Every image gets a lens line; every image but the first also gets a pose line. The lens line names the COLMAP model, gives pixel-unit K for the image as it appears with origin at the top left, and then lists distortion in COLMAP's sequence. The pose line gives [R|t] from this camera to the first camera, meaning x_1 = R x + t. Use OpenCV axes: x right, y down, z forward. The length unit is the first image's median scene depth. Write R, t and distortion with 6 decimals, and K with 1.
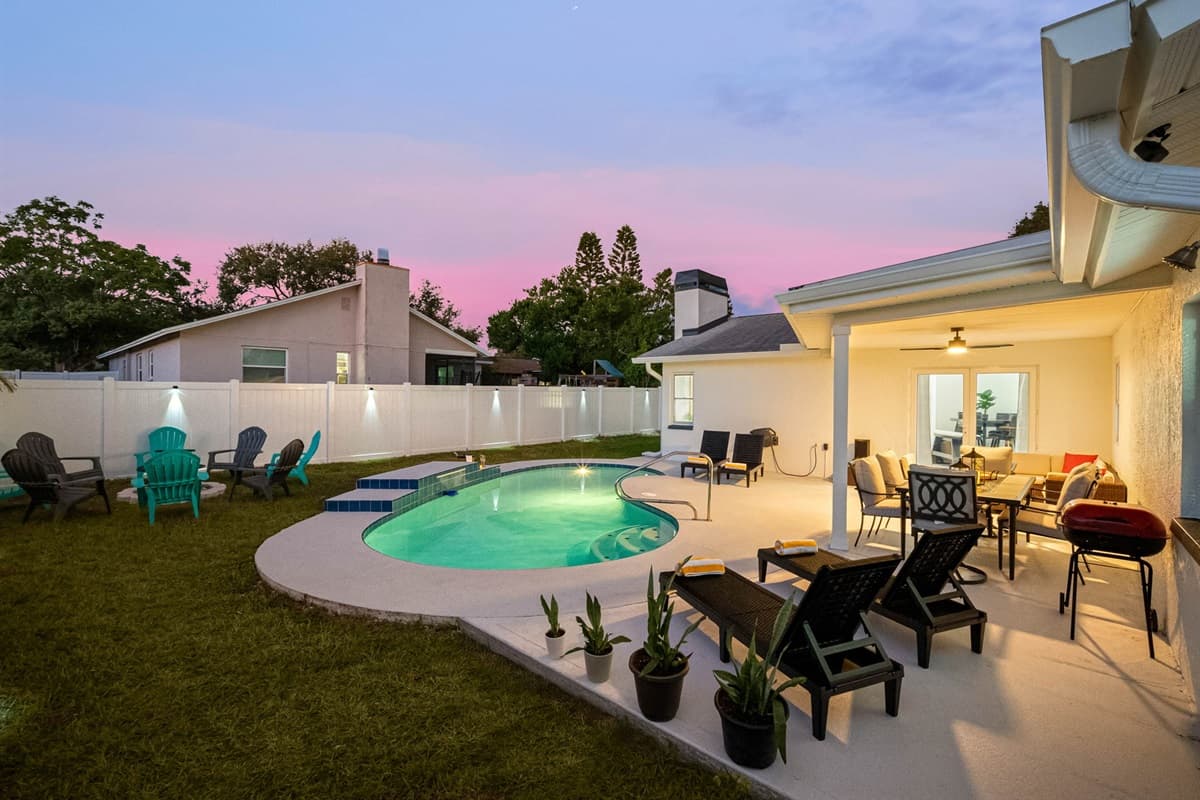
lens RADIAL K [[530.7, 0, 602.8], [0, 530.7, 392.2], [0, 0, 1]] dist [-0.003504, 0.000237]
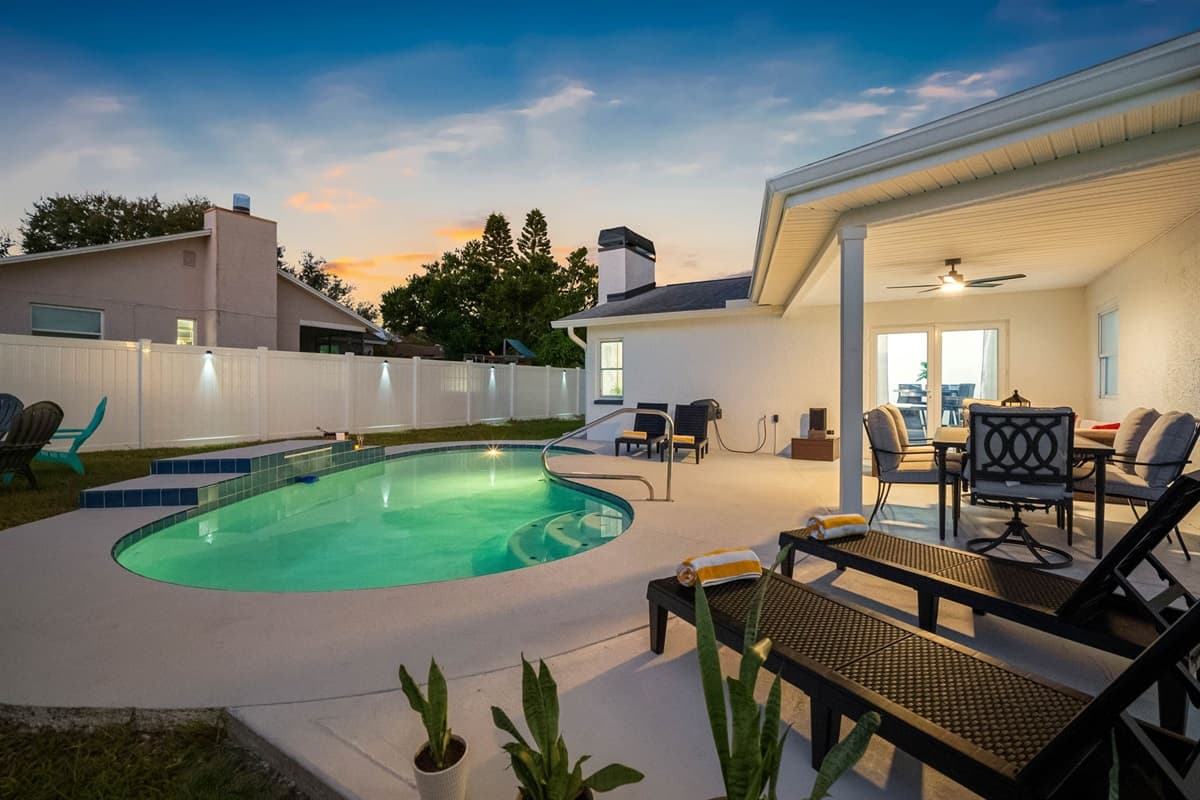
lens RADIAL K [[535.3, 0, 600.0], [0, 535.3, 400.0], [0, 0, 1]] dist [-0.003613, 0.000363]
pose [[0.986593, -0.005231, 0.163114, -0.007272], [0.001693, 0.999760, 0.021826, 0.037340], [-0.163189, -0.021257, 0.986366, 0.123408]]
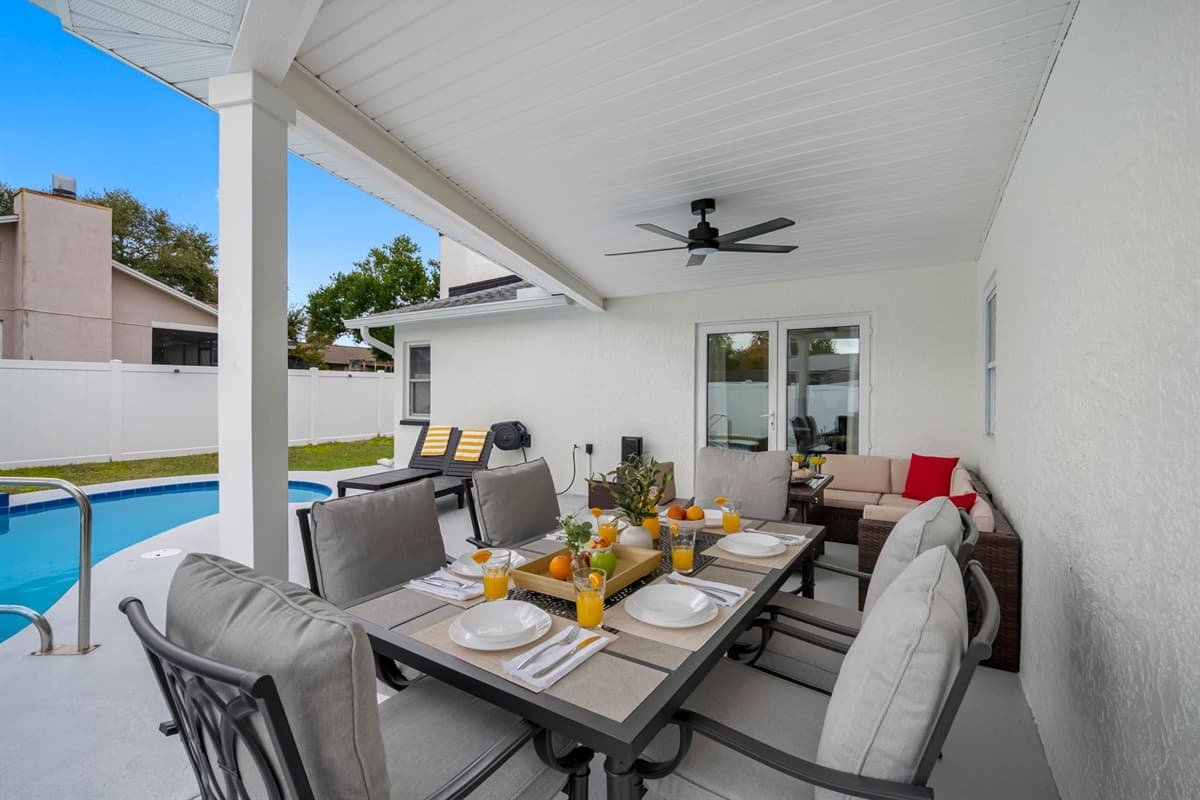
lens RADIAL K [[534.1, 0, 600.0], [0, 534.1, 400.0], [0, 0, 1]] dist [-0.006955, -0.000504]
pose [[0.987242, -0.003700, 0.159184, 0.235441], [0.001342, 0.999888, 0.014915, 0.023660], [-0.159222, -0.014511, 0.987136, 0.253025]]
